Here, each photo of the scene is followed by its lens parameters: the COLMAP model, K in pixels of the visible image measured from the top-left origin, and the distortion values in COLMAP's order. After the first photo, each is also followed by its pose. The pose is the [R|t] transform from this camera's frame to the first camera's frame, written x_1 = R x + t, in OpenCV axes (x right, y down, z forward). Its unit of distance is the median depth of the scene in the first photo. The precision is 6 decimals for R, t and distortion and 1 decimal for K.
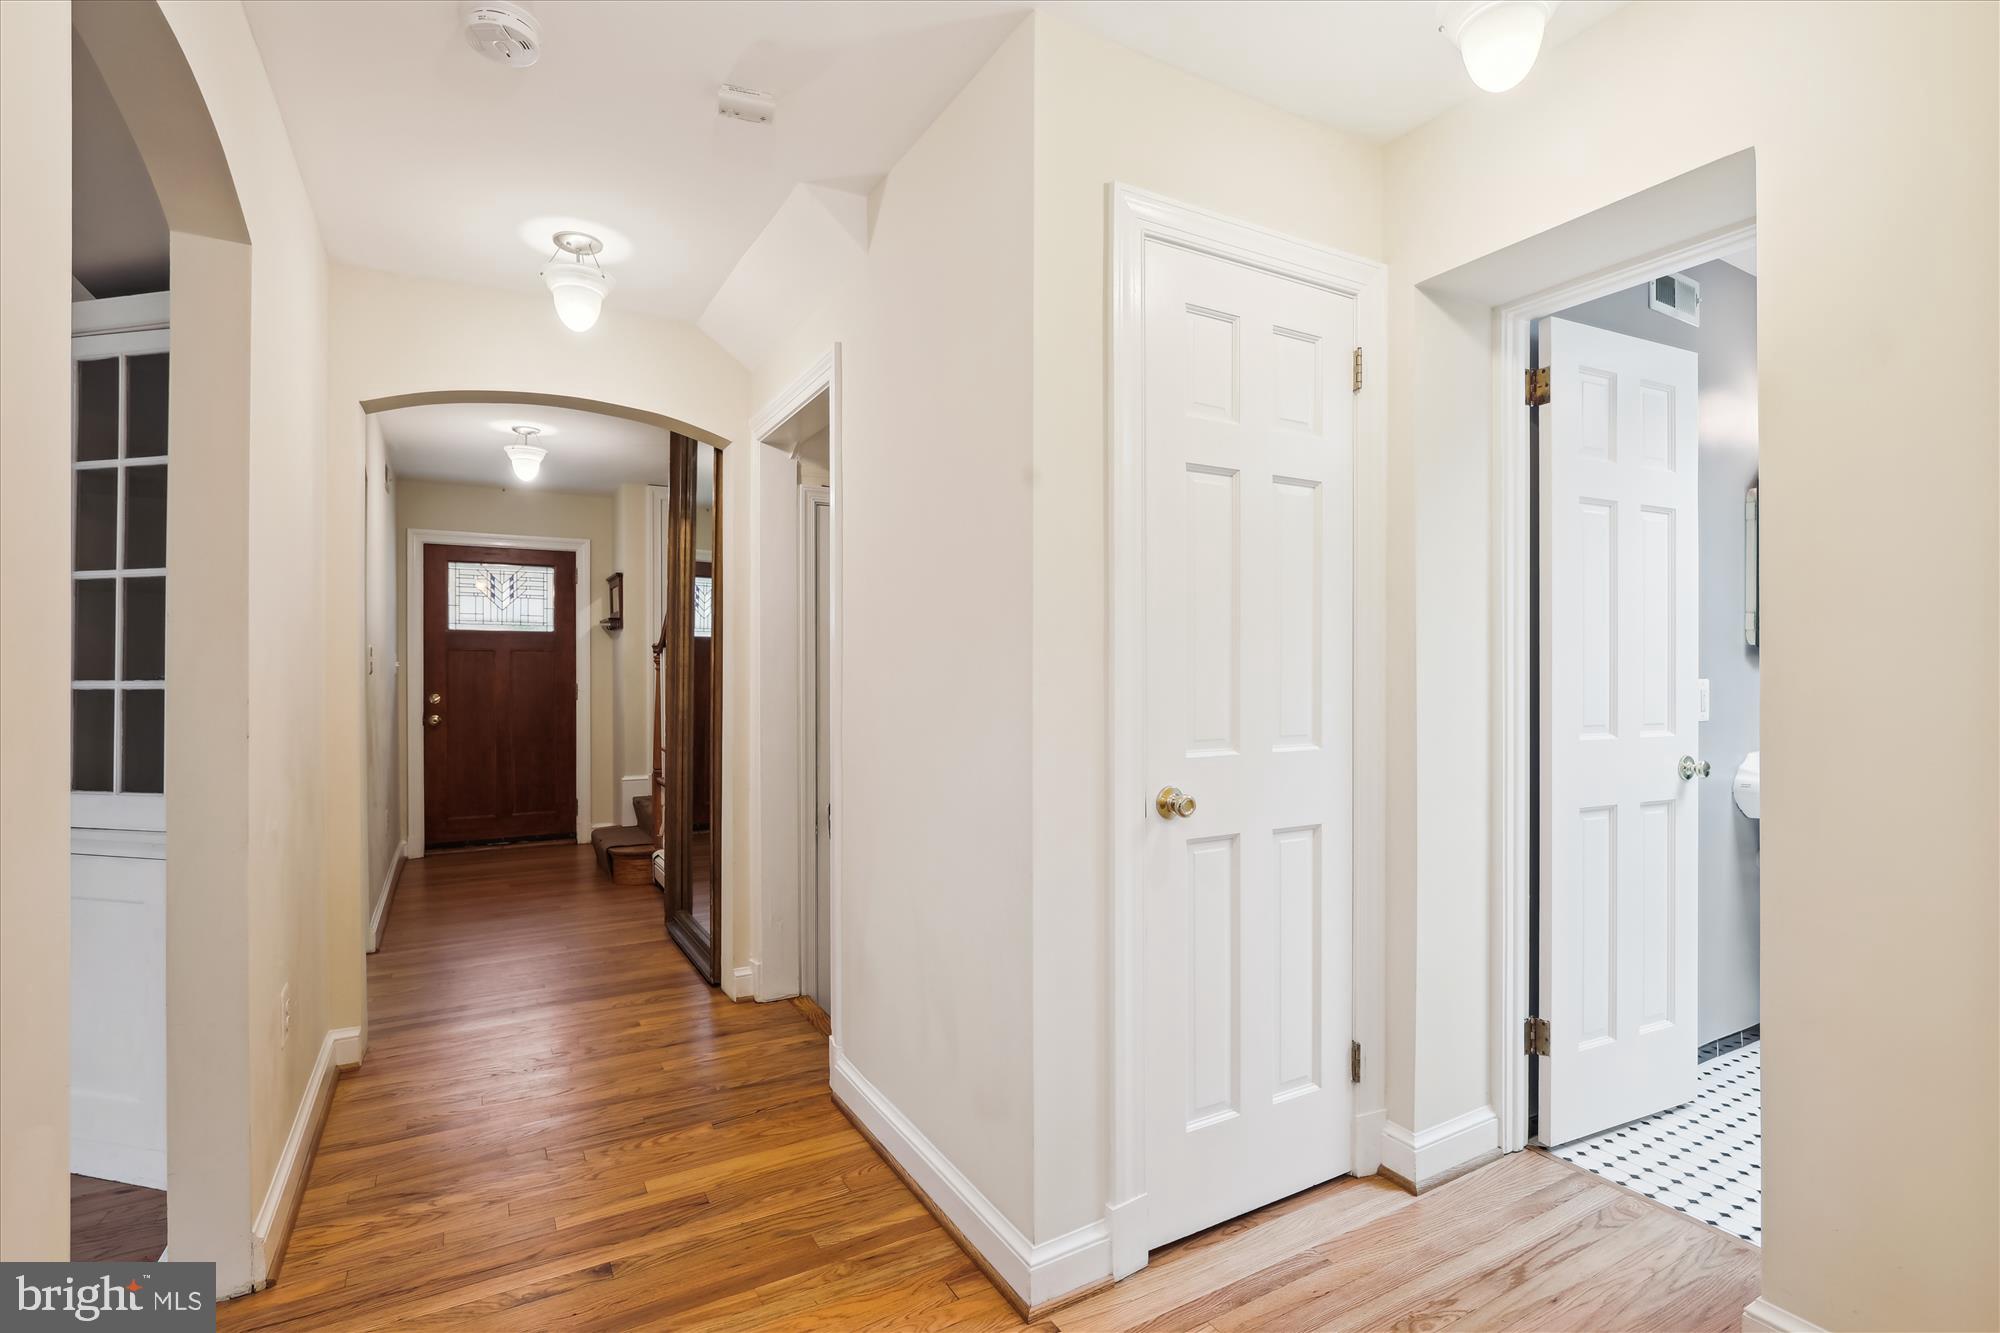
lens RADIAL K [[929.0, 0, 1003.2], [0, 929.0, 670.8], [0, 0, 1]] dist [-0.009254, 0.001263]
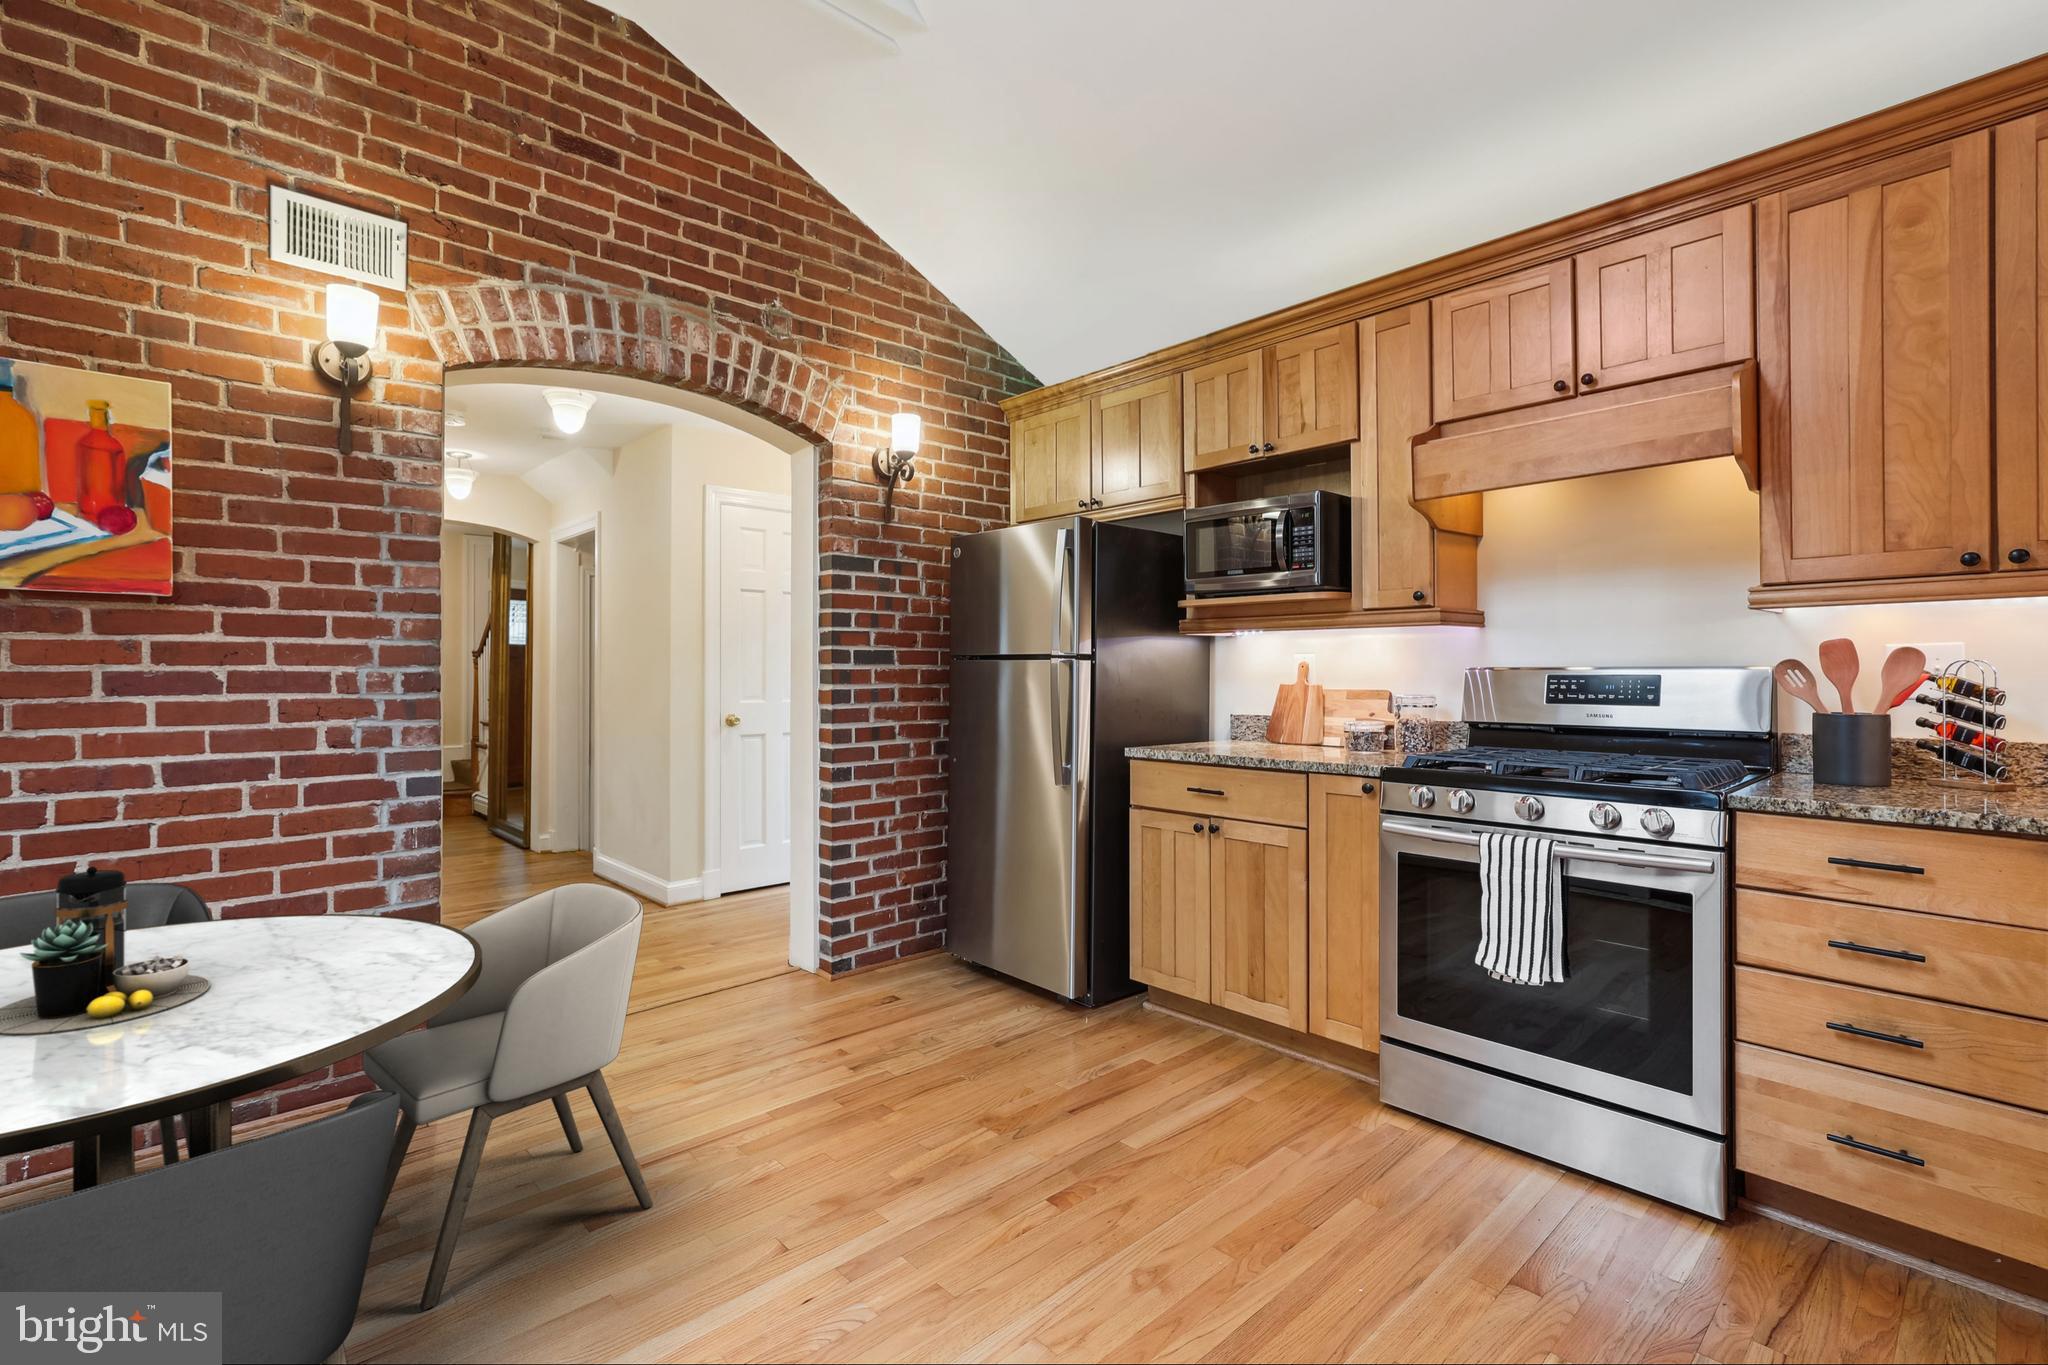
lens RADIAL K [[951.3, 0, 1030.4], [0, 951.3, 672.7], [0, 0, 1]] dist [-0.009254, 0.001263]
pose [[0.975227, 0.003834, 0.221172, 0.230788], [-0.004404, 0.999988, 0.002084, -0.000226], [-0.221162, -0.003006, 0.975233, -1.005780]]
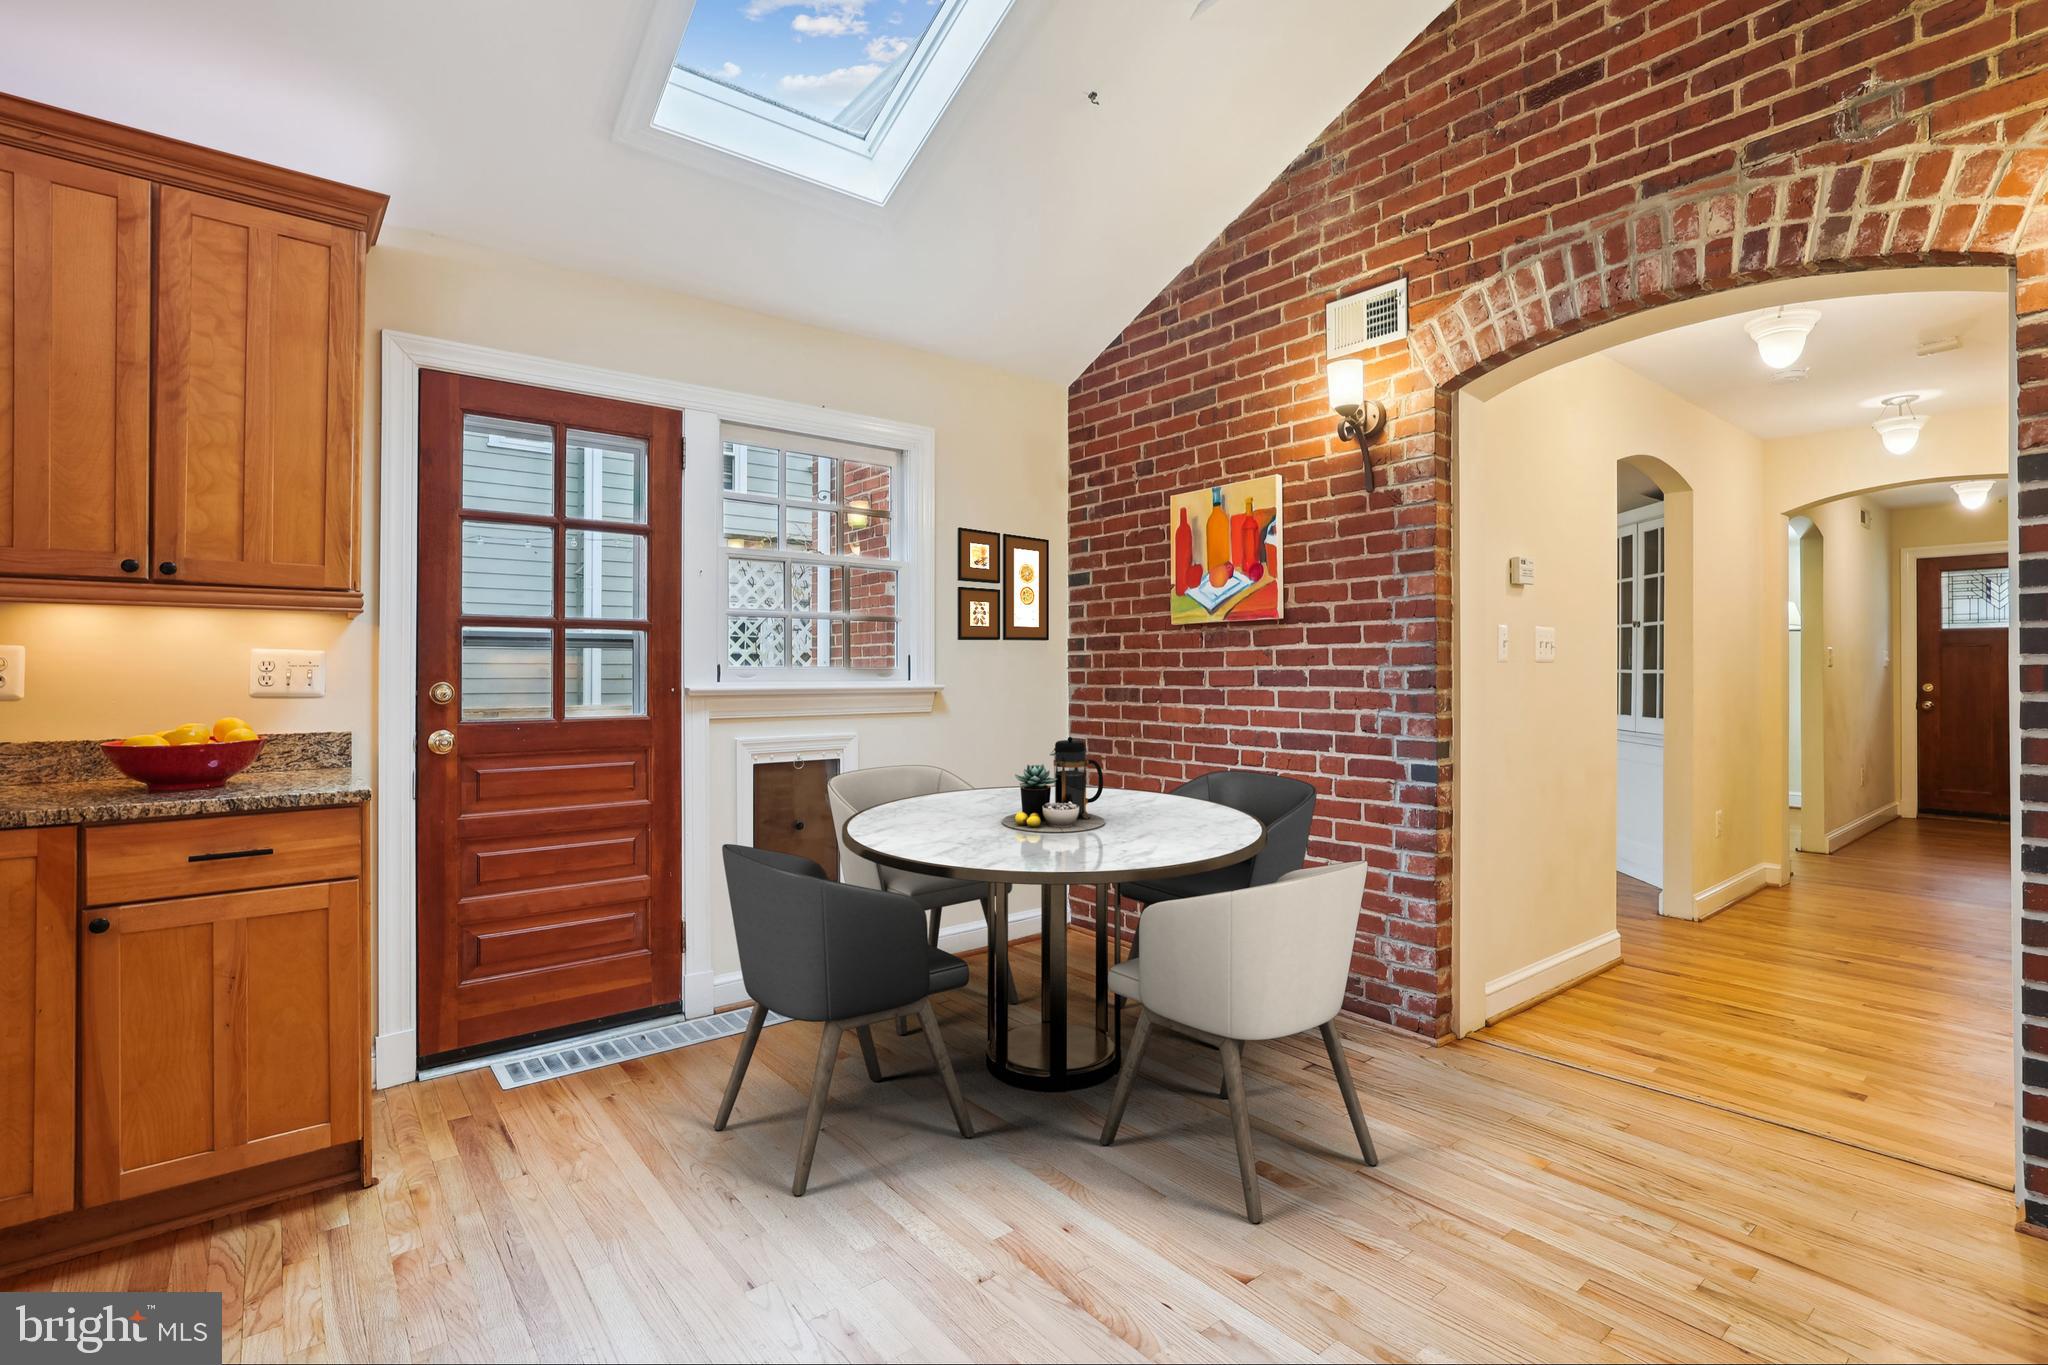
lens RADIAL K [[951.3, 0, 1027.0], [0, 951.3, 667.9], [0, 0, 1]] dist [-0.009254, 0.001263]
pose [[0.137923, 0.000154, -0.990443, 0.779898], [0.003912, 0.999992, 0.000700, -0.001220], [0.990435, -0.003971, 0.137922, -0.574196]]
